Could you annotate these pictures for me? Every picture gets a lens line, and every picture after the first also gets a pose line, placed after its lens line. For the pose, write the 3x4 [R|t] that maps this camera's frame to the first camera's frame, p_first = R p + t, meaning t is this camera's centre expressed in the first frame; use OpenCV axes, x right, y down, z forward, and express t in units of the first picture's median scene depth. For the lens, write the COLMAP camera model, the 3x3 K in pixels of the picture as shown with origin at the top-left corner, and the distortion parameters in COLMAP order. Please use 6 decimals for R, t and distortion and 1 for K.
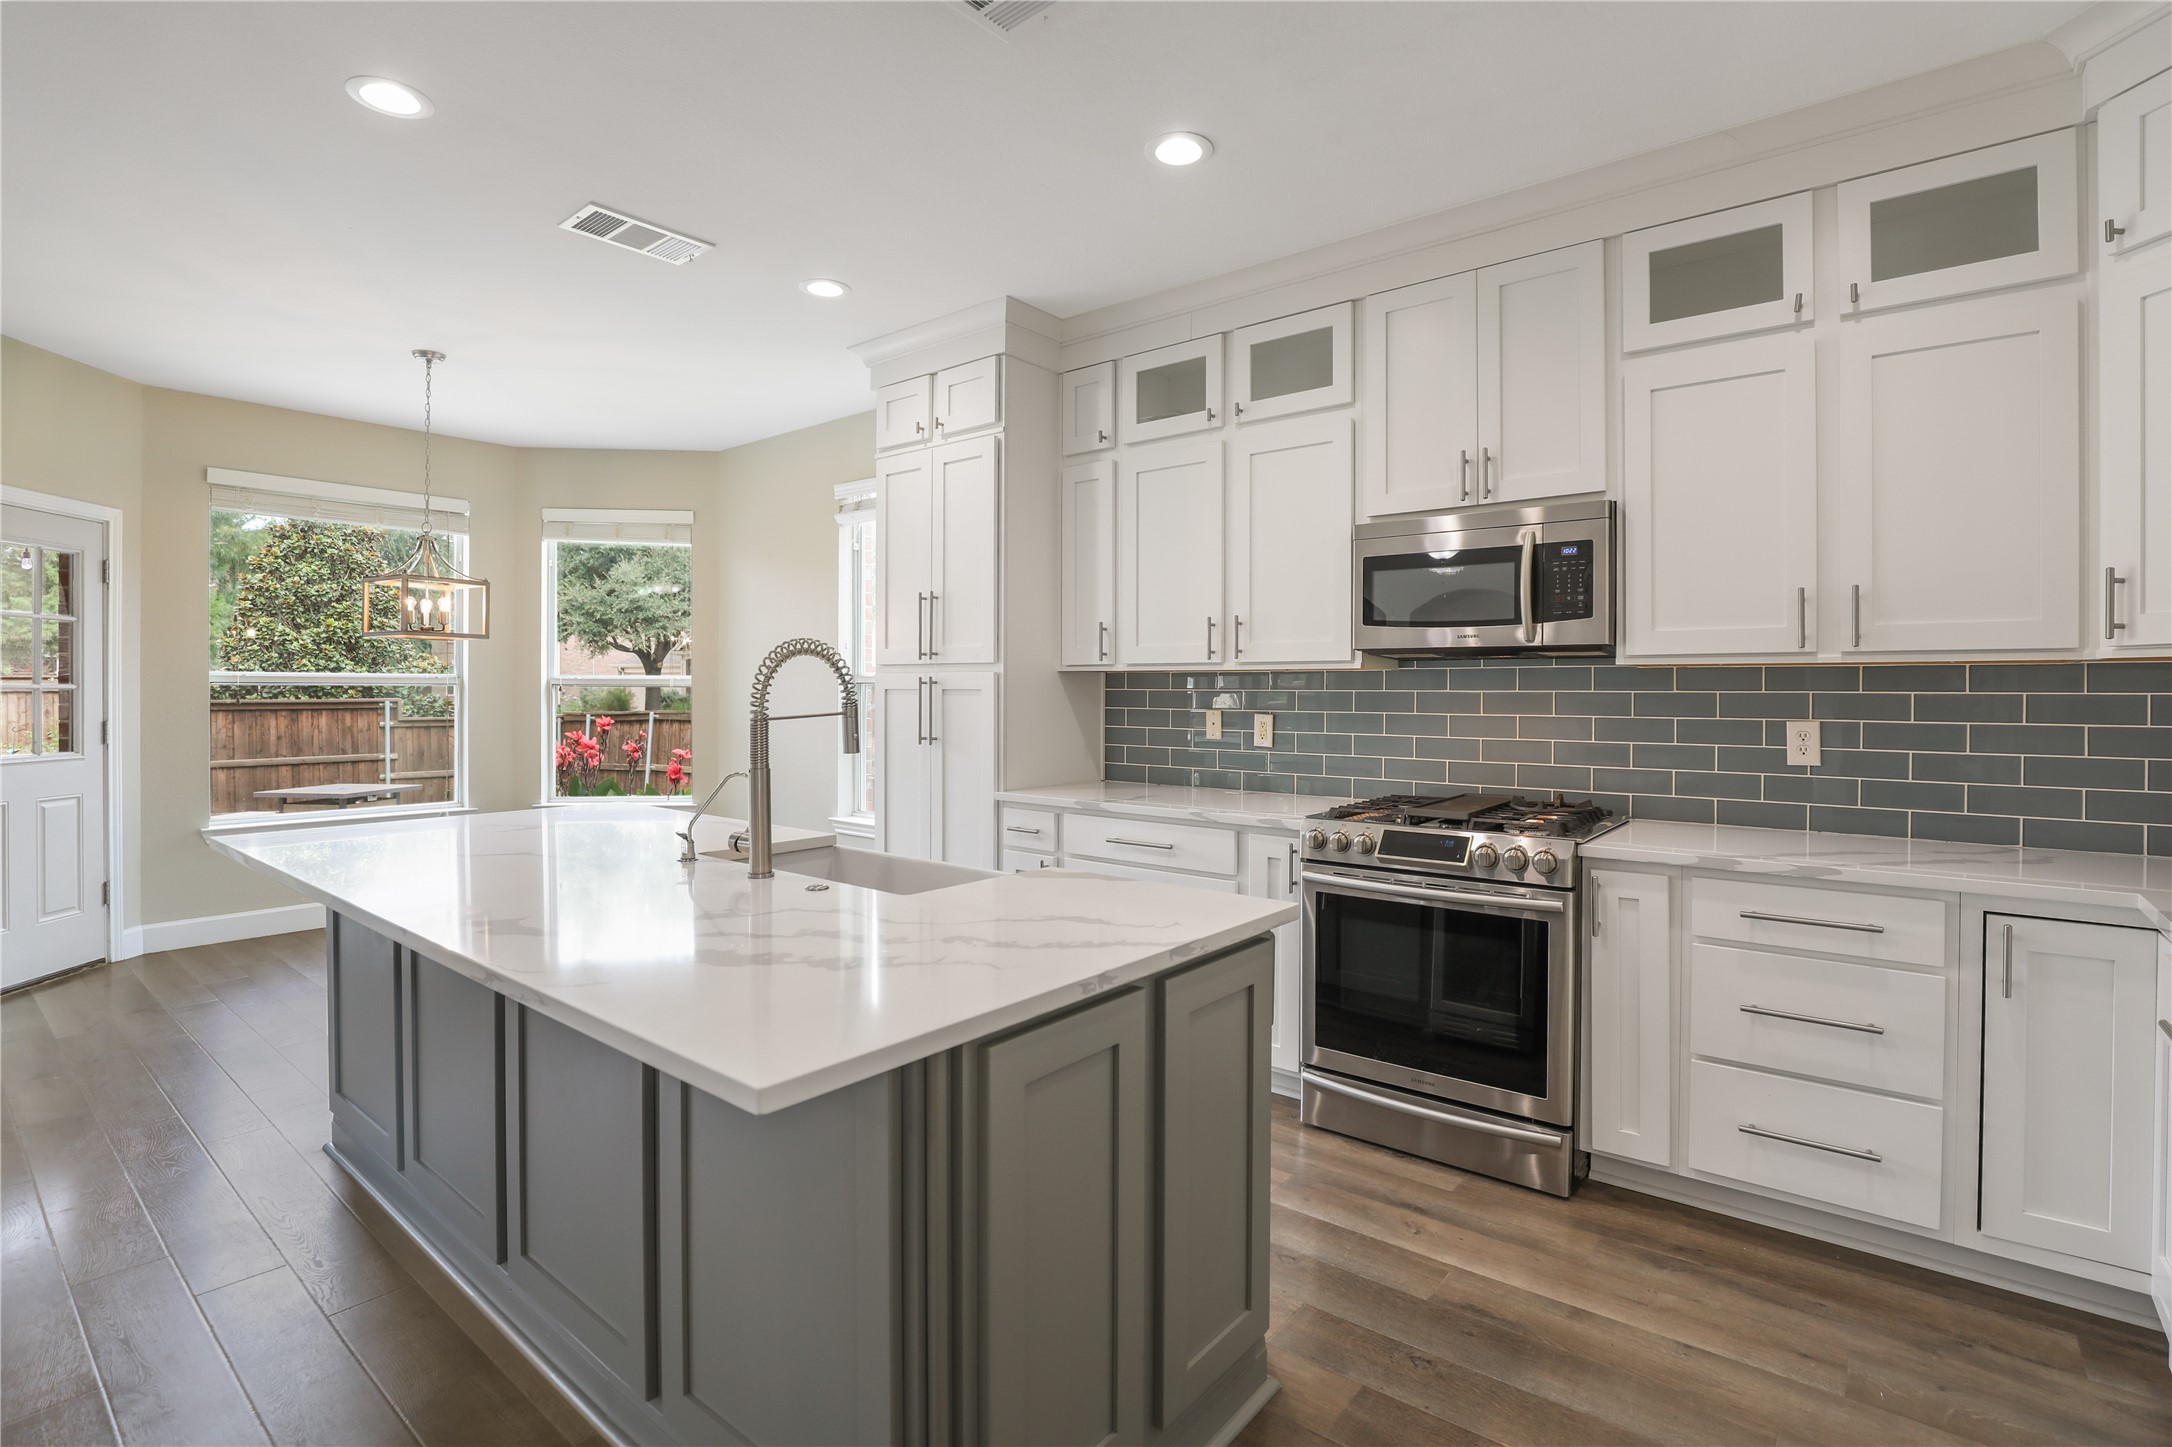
lens RADIAL K [[1011.7, 0, 1108.2], [0, 1011.7, 685.8], [0, 0, 1]] dist [-0.028143, 0.001817]
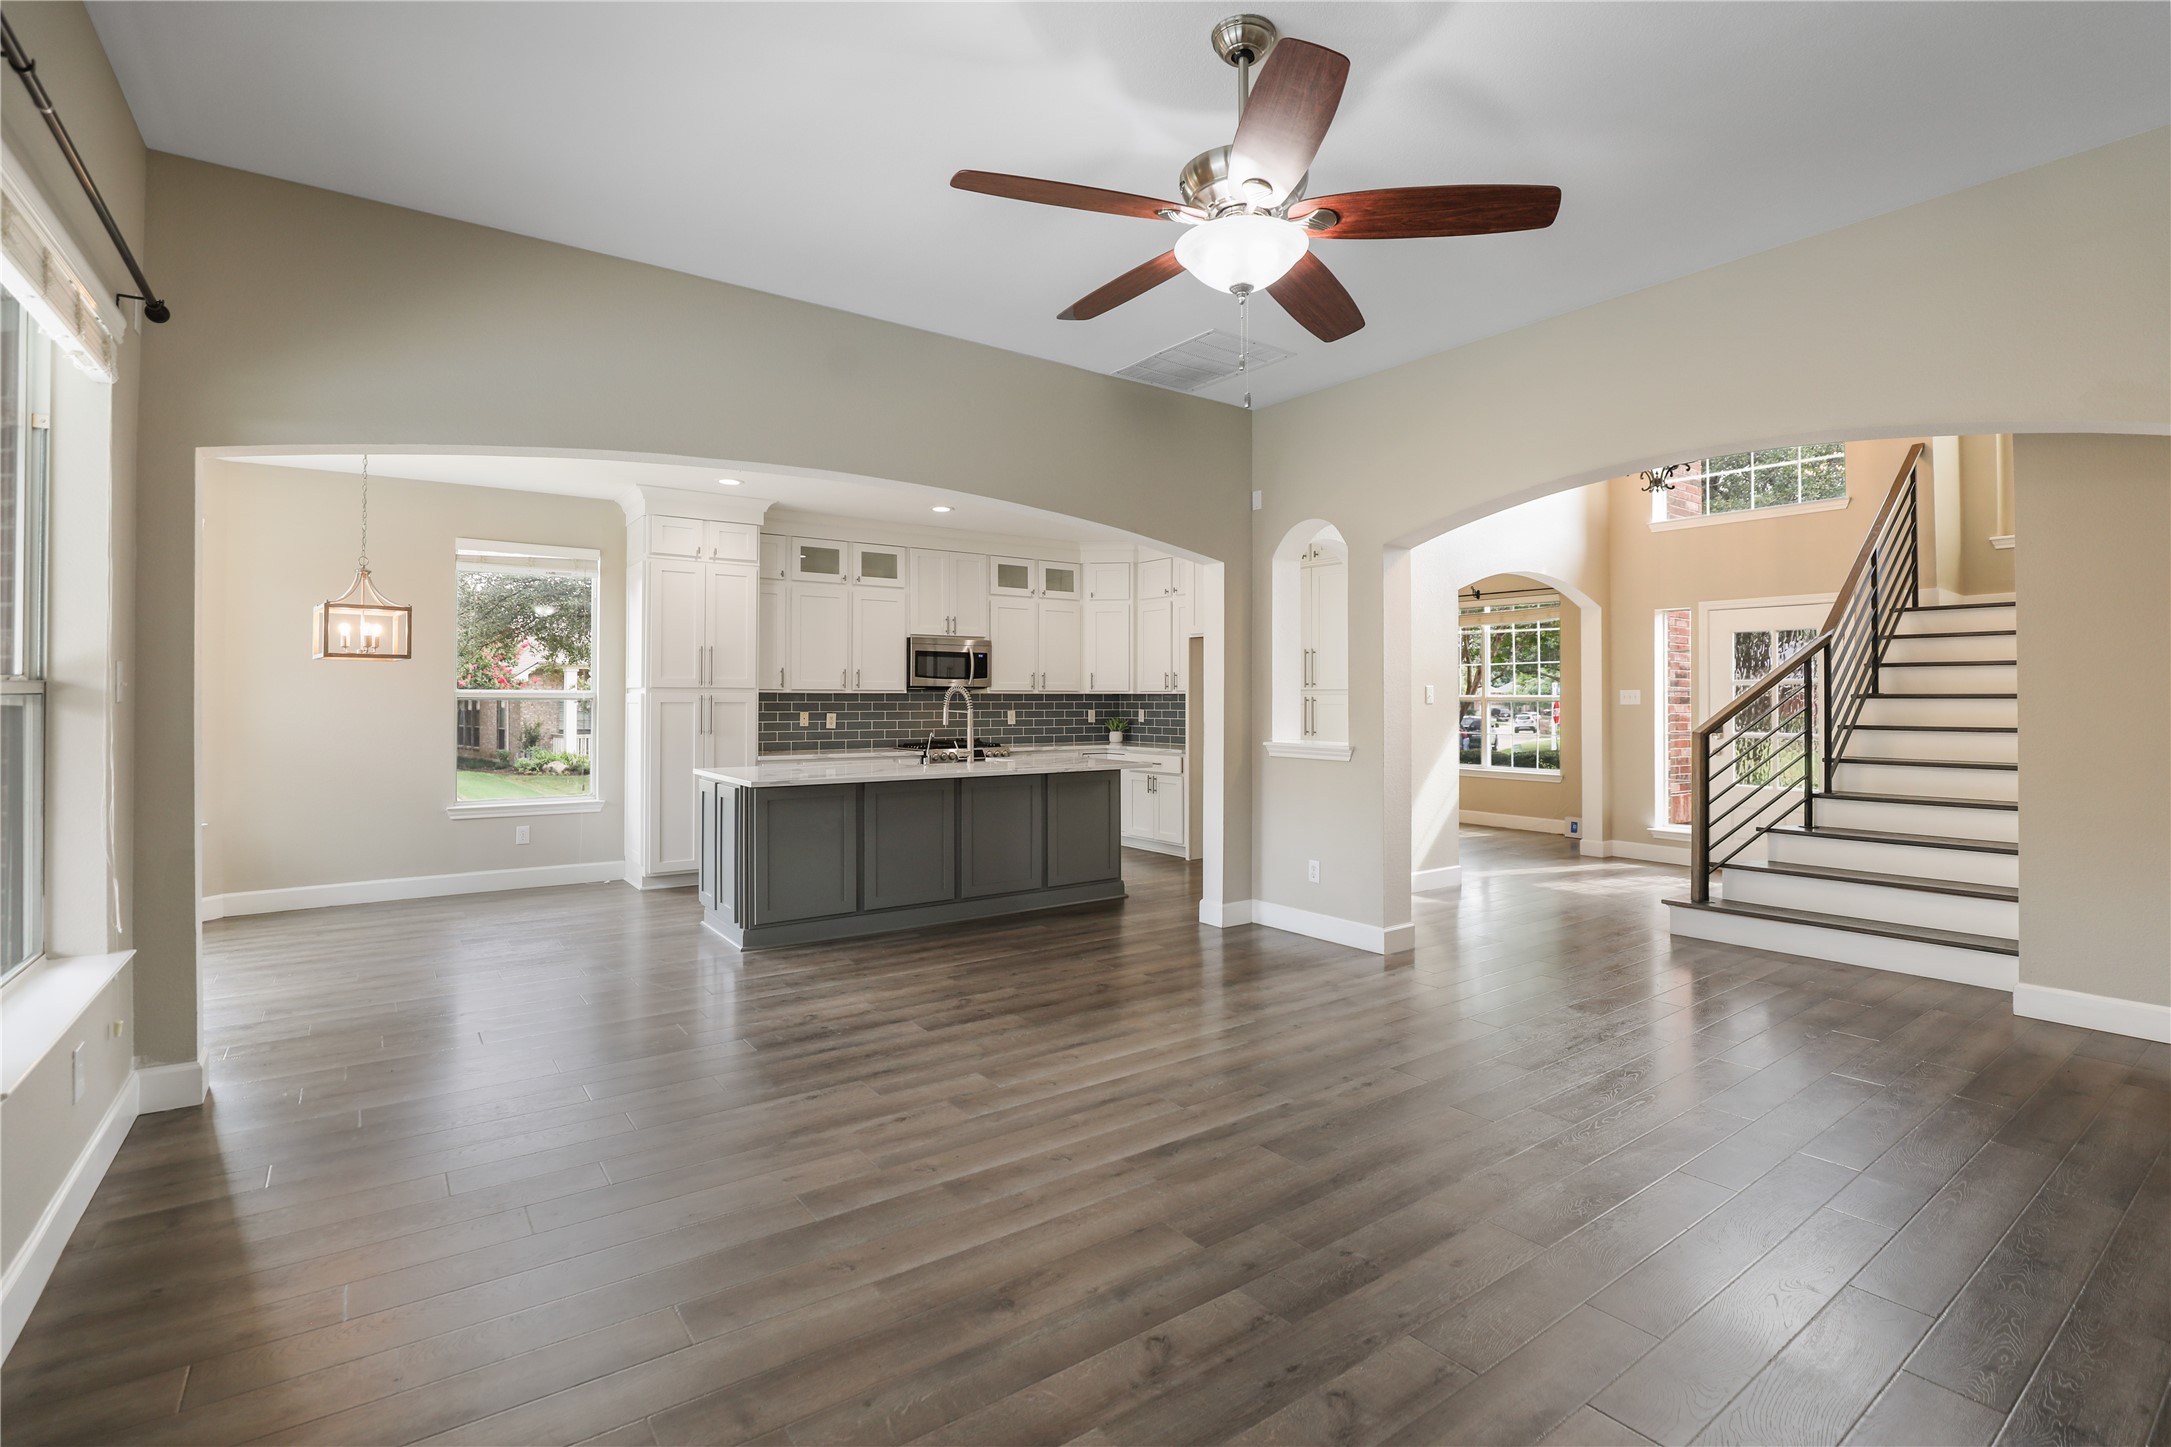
lens RADIAL K [[1011.3, 0, 1098.1], [0, 1011.3, 692.8], [0, 0, 1]] dist [-0.028143, 0.001817]
pose [[0.265441, 0.004771, 0.964115, -1.873382], [0.000484, 0.999987, -0.005082, -0.004468], [-0.964127, 0.001815, 0.265435, -0.123049]]
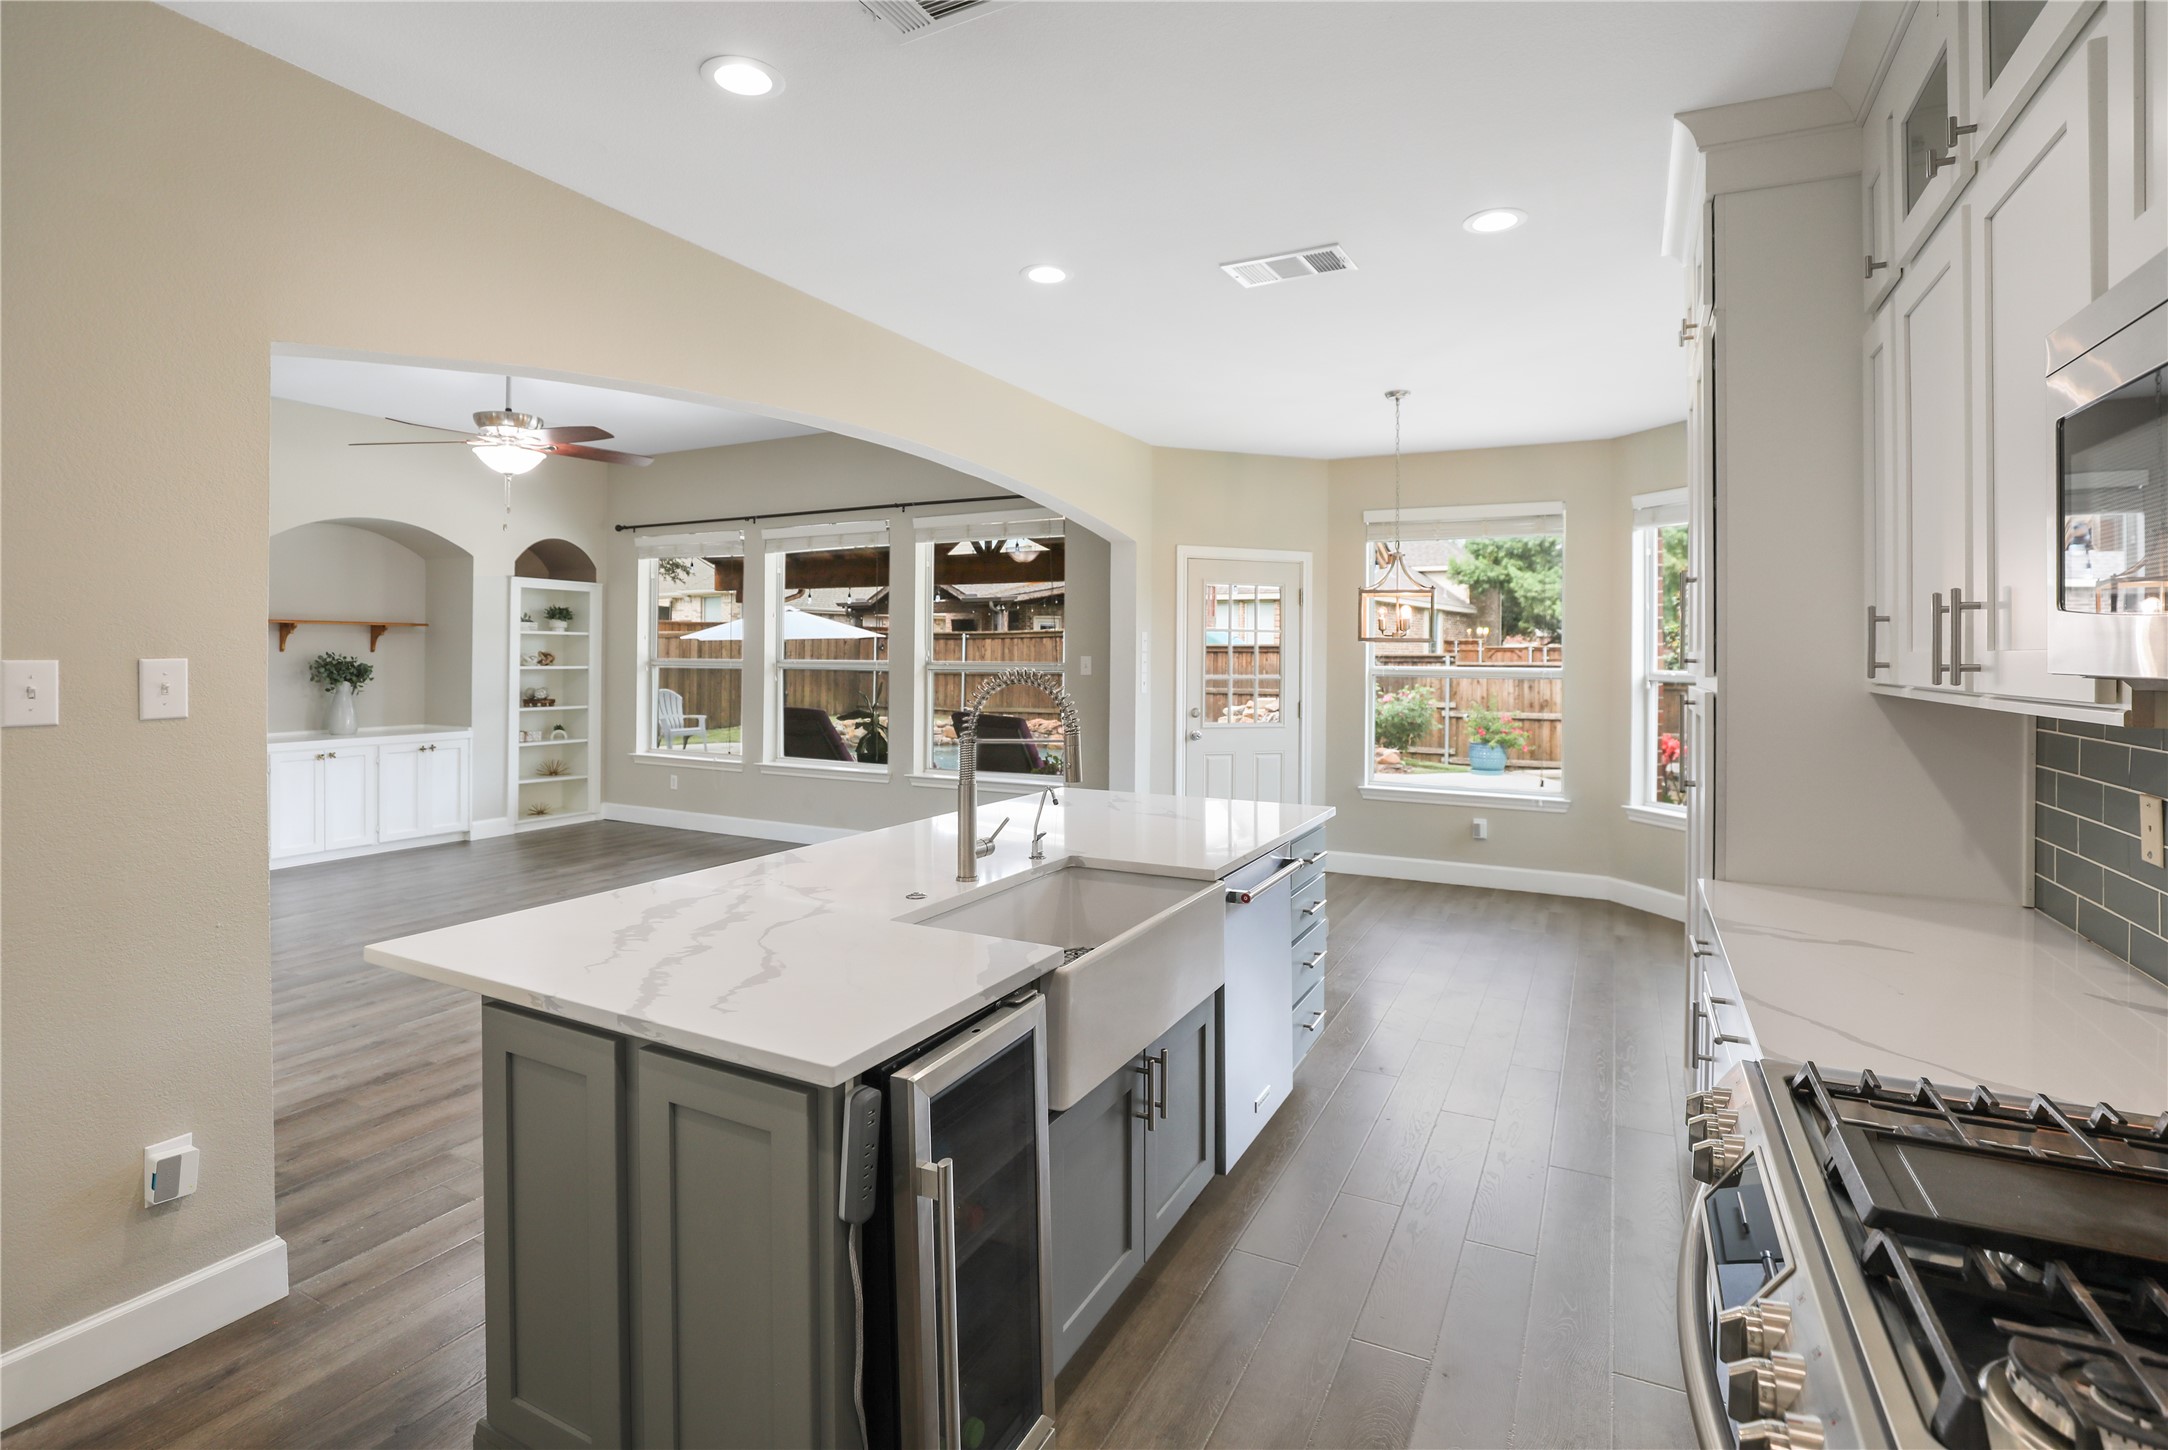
lens RADIAL K [[1009.9, 0, 1090.0], [0, 1009.9, 659.7], [0, 0, 1]] dist [-0.028143, 0.001817]
pose [[0.209617, 0.004889, -0.977771, 0.443247], [-0.007090, 0.999969, 0.003480, -0.036003], [0.977758, 0.006203, 0.209645, 0.497862]]
